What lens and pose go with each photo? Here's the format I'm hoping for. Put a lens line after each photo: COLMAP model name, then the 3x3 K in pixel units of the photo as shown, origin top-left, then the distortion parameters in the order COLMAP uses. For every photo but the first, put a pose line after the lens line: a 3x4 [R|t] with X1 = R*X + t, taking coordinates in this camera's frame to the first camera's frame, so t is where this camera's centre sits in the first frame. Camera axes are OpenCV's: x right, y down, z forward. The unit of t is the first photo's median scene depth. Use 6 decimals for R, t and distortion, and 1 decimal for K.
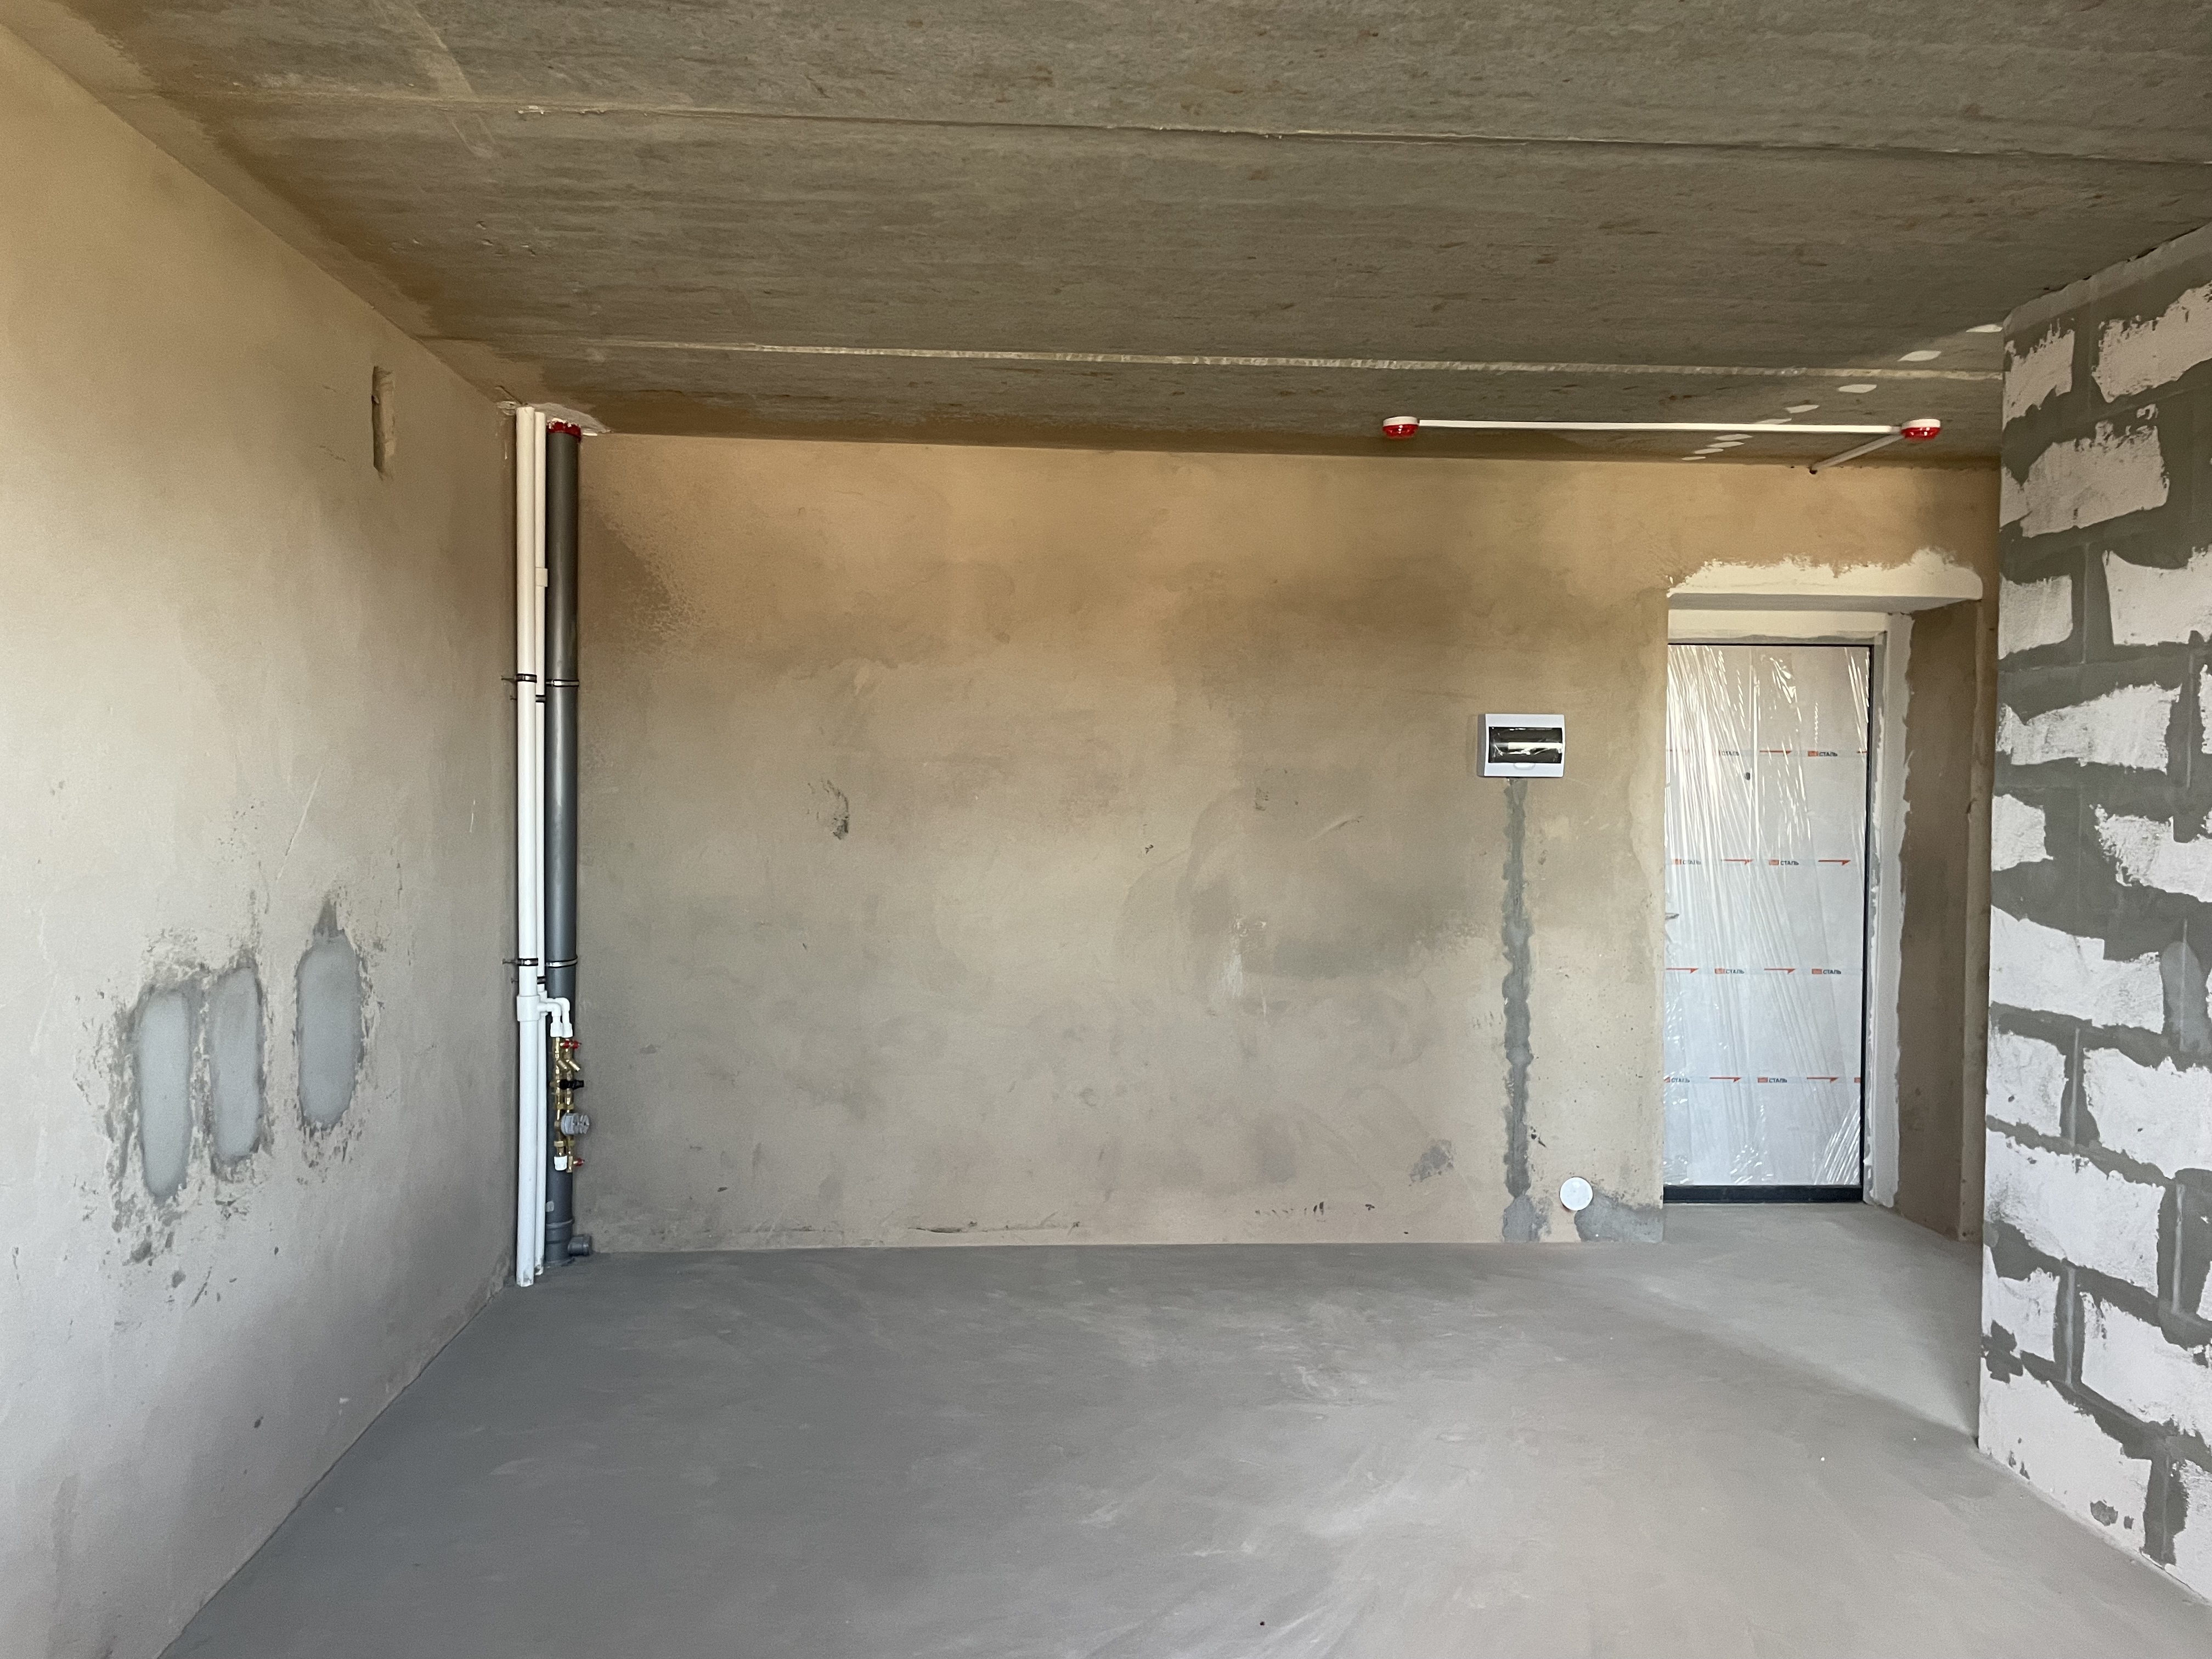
lens RADIAL K [[1686.6, 0, 1045.3], [0, 1686.6, 821.4], [0, 0, 1]] dist [0.078463, -0.100158]
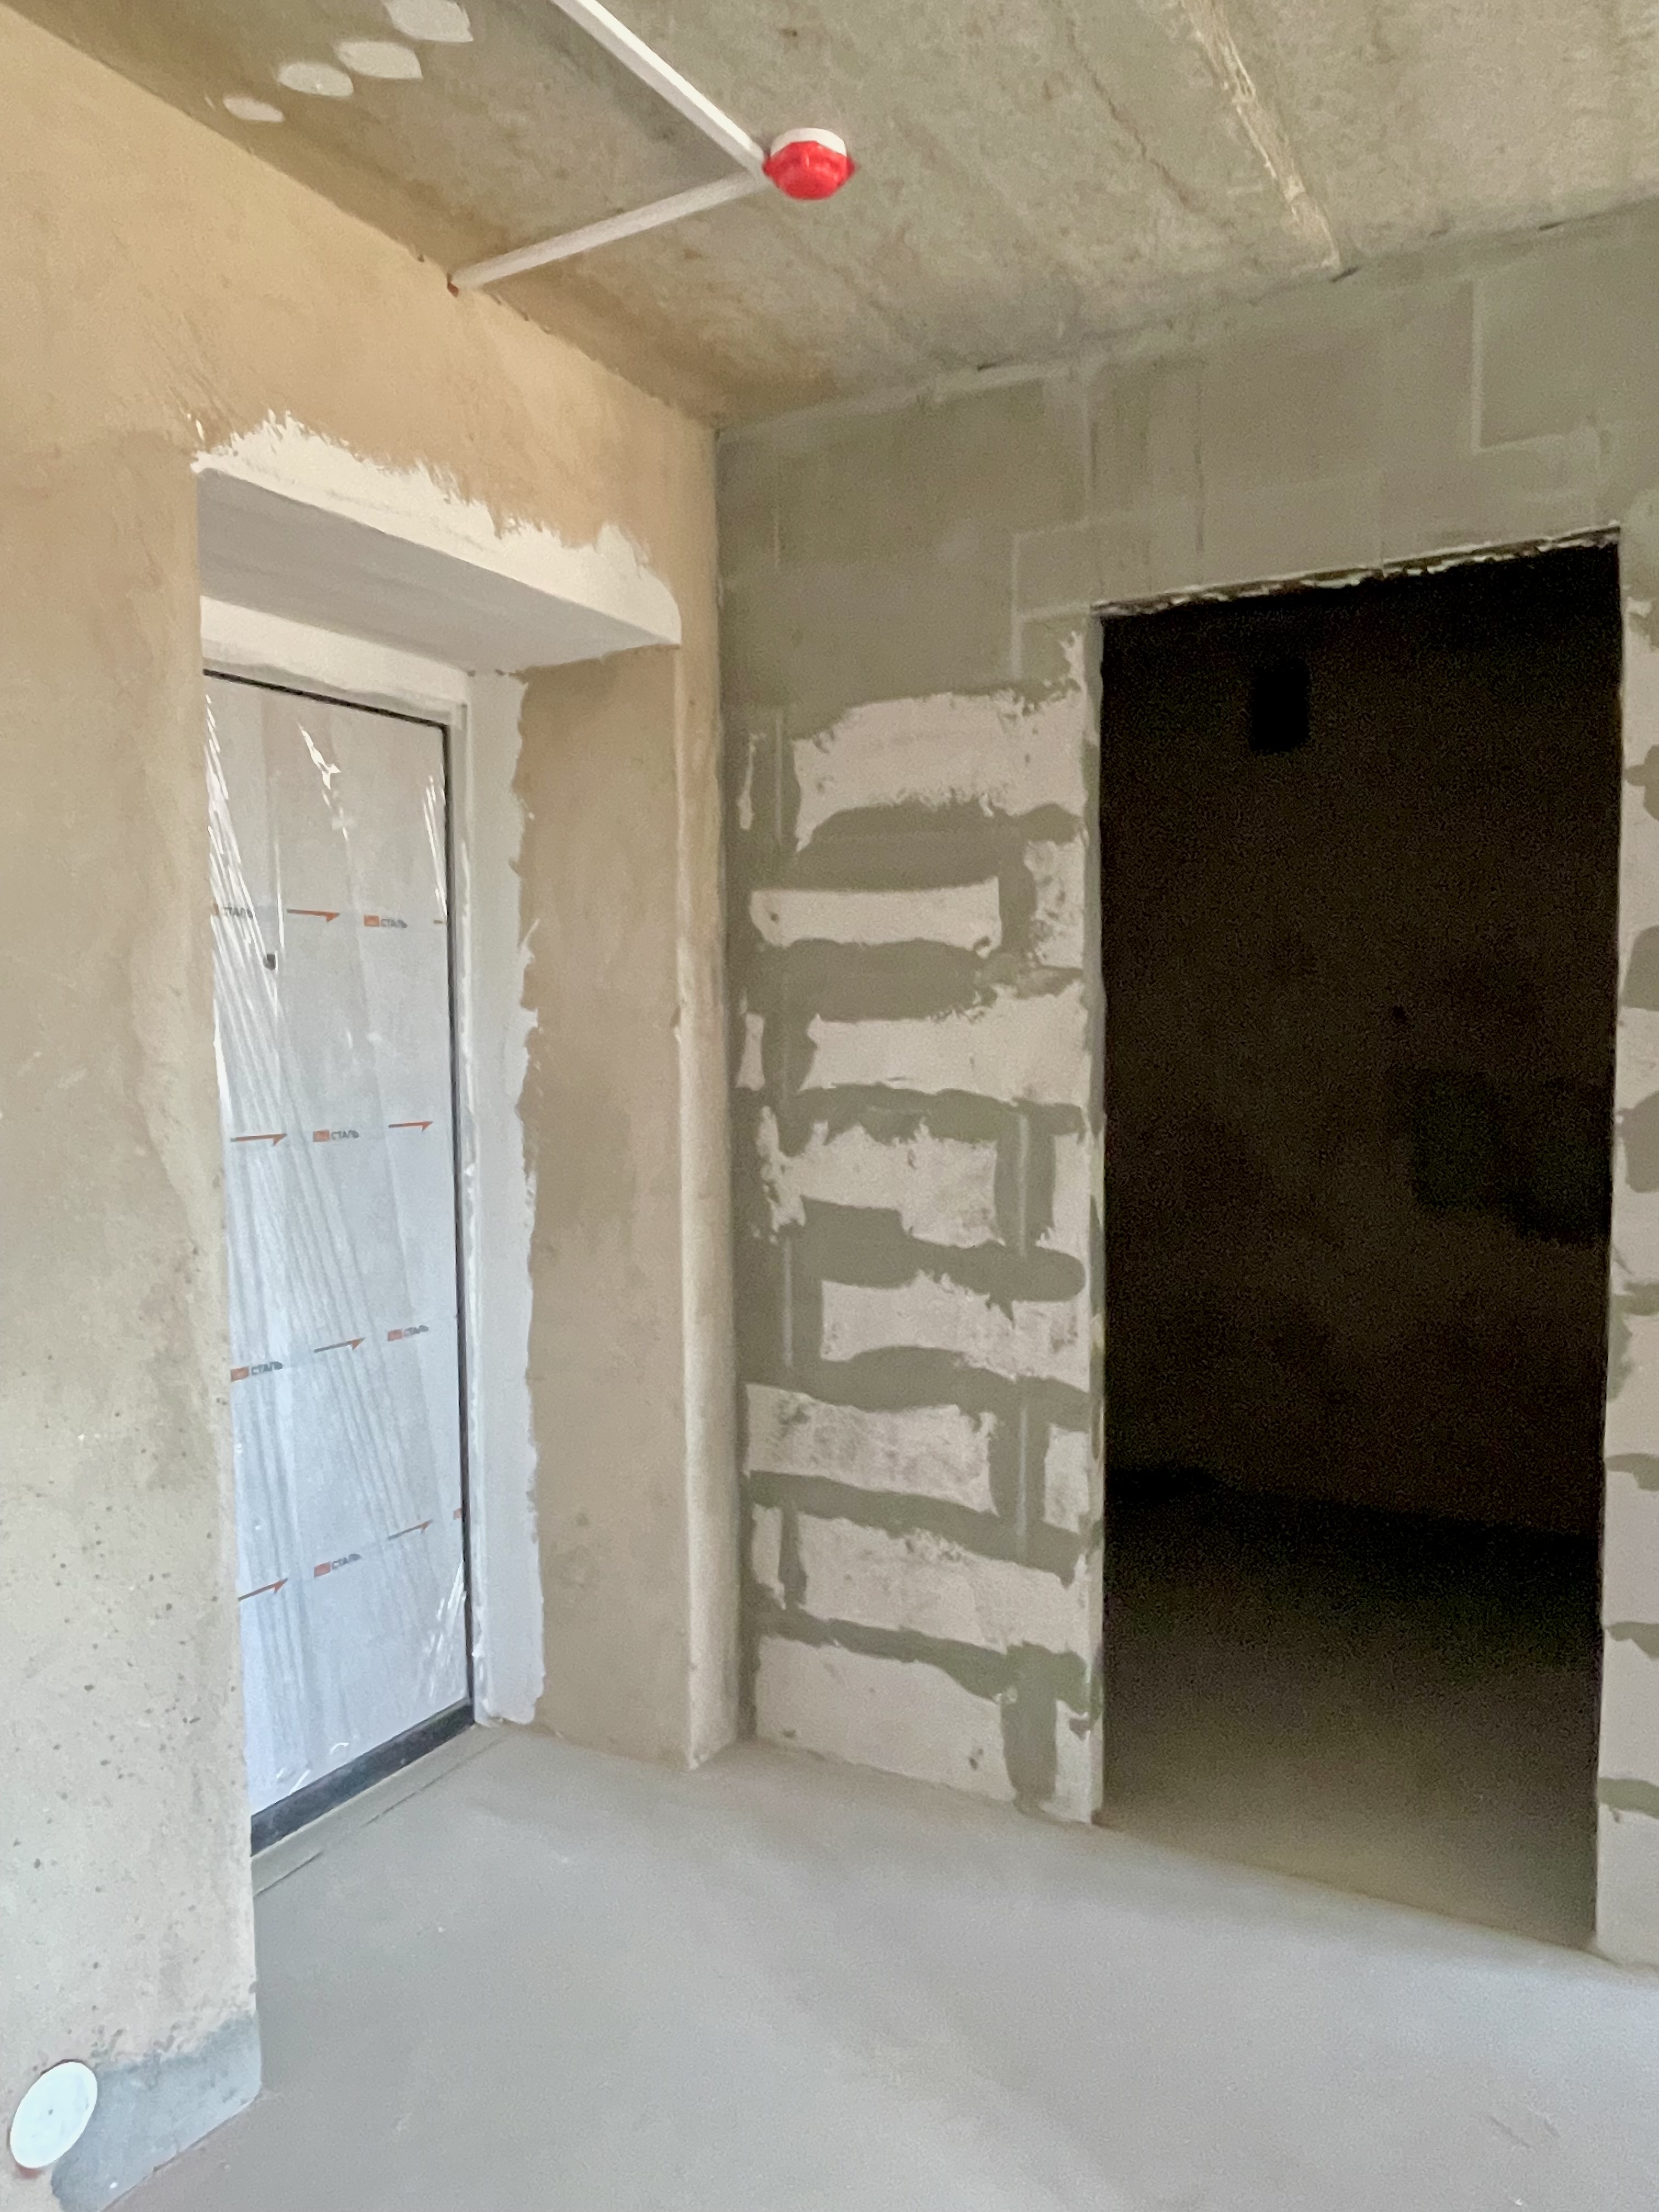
lens RADIAL K [[1517.9, 0, 830.0], [0, 1517.9, 1111.6], [0, 0, 1]] dist [0.001359, 0.003490]
pose [[0.535741, -0.062762, 0.842047, 0.147901], [0.036181, 0.998024, 0.051368, -0.000635], [-0.843607, 0.002946, 0.536953, 0.708658]]
